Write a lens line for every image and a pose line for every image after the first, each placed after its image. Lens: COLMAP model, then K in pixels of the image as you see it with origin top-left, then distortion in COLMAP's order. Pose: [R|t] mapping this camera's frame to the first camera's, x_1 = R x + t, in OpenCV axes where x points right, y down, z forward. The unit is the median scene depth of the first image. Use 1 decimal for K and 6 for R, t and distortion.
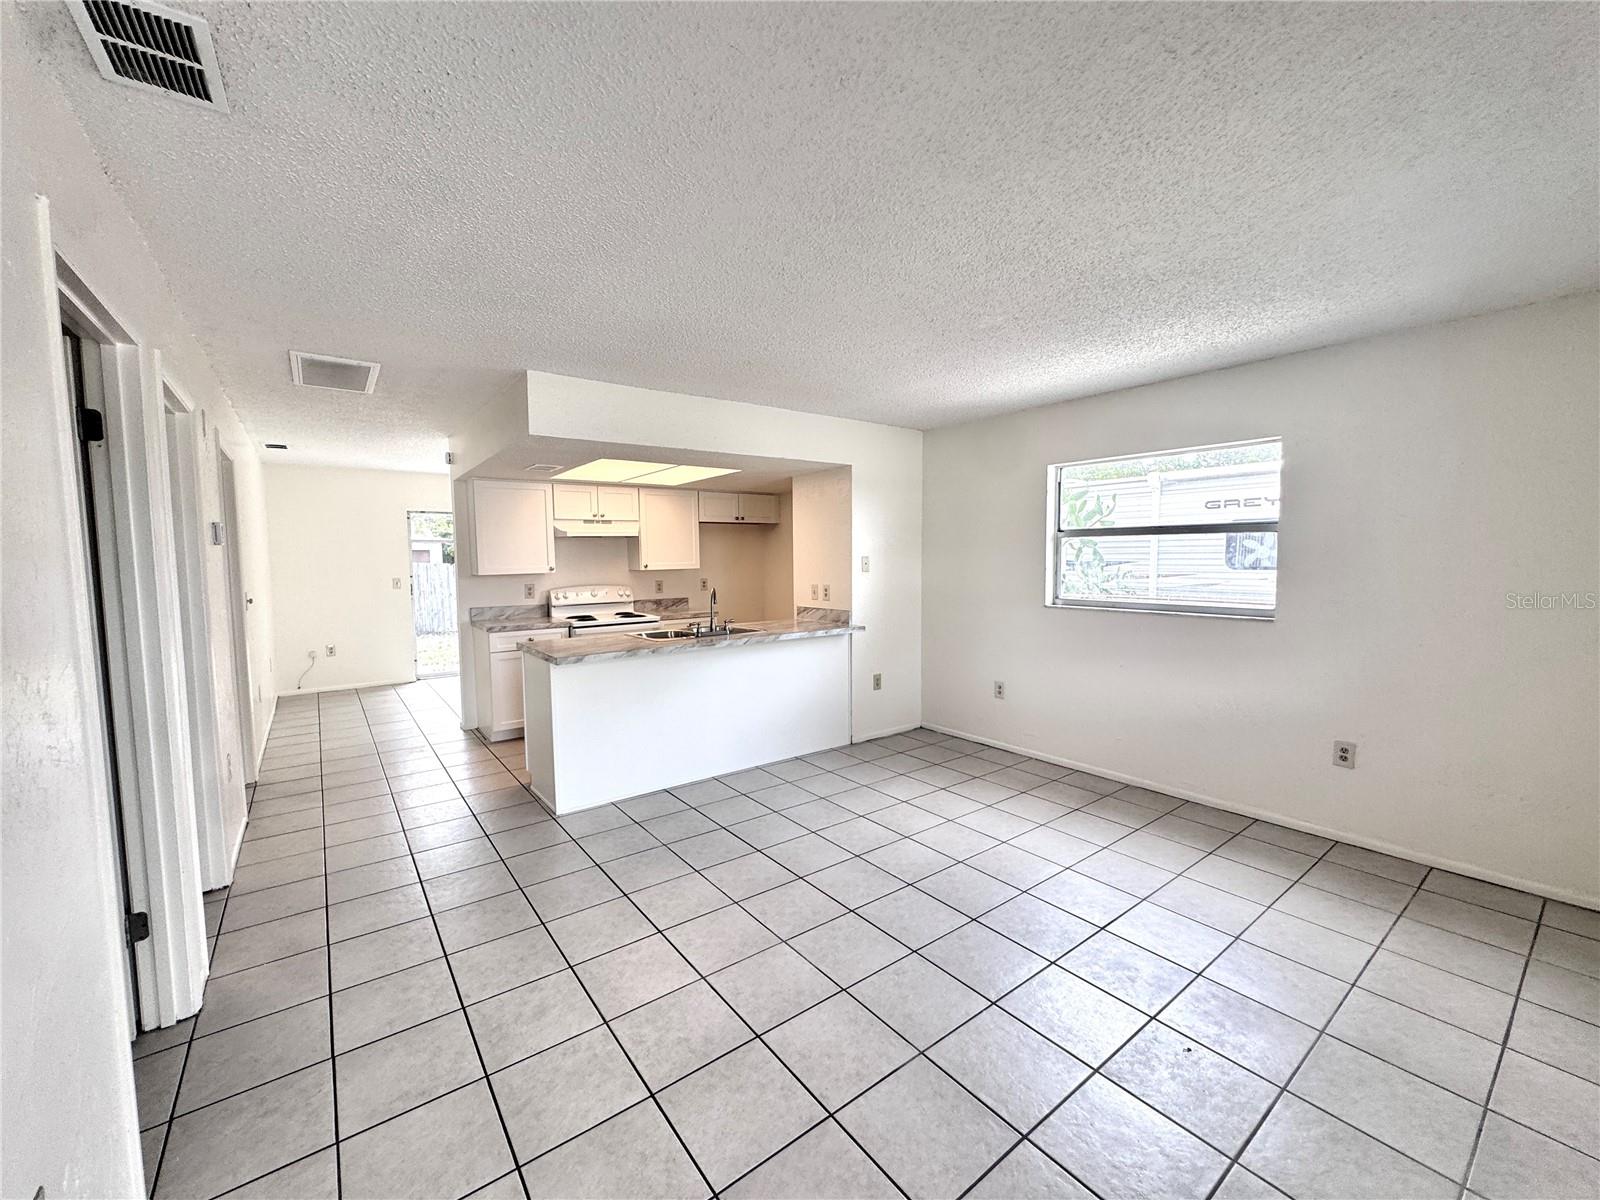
lens RADIAL K [[641.7, 0, 797.9], [0, 641.7, 600.5], [0, 0, 1]] dist [-0.002535, -0.000064]
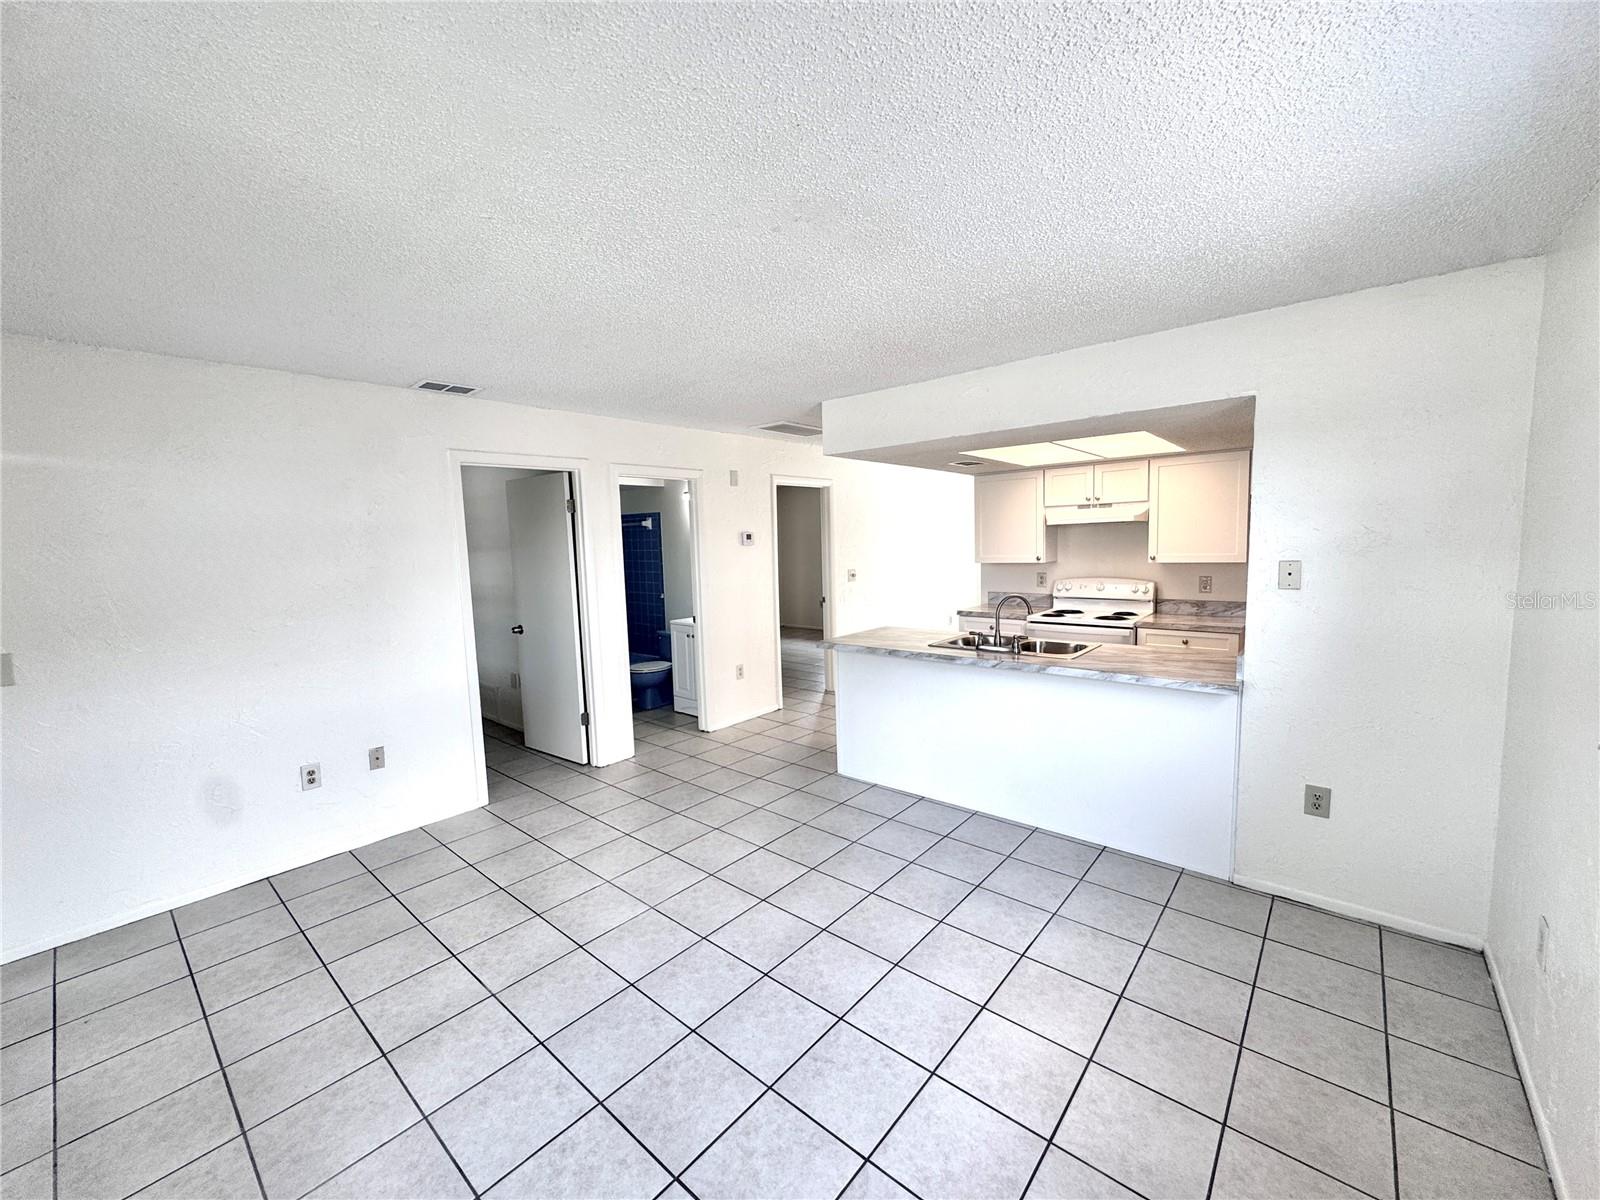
lens RADIAL K [[641.7, 0, 797.9], [0, 641.7, 600.5], [0, 0, 1]] dist [-0.002535, -0.000064]
pose [[0.212615, 0.099441, -0.972063, 0.491884], [-0.044876, 0.994752, 0.091946, -0.060117], [0.976105, 0.024073, 0.215962, 0.444777]]
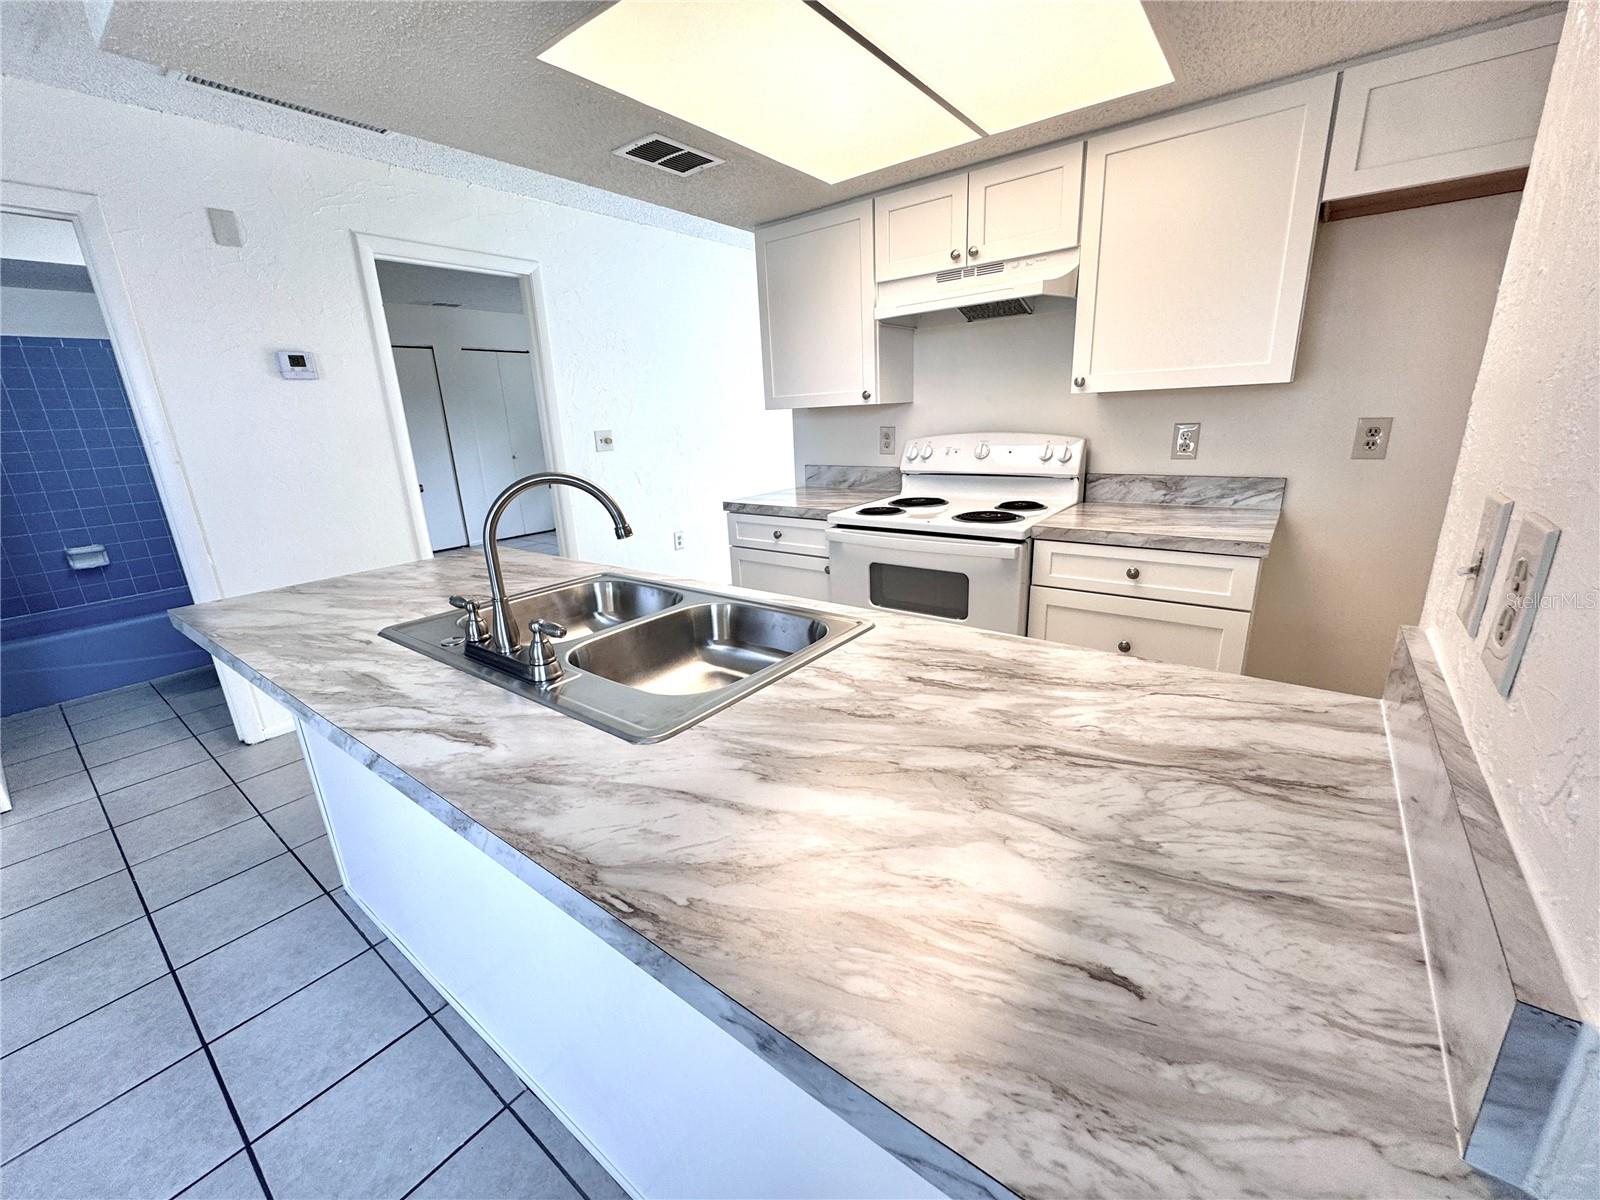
lens RADIAL K [[641.7, 0, 797.9], [0, 641.7, 600.5], [0, 0, 1]] dist [-0.002535, -0.000064]
pose [[0.265016, 0.274990, -0.924201, 0.096895], [-0.030364, 0.960376, 0.277047, -0.034027], [0.963766, -0.045360, 0.262865, 0.825931]]
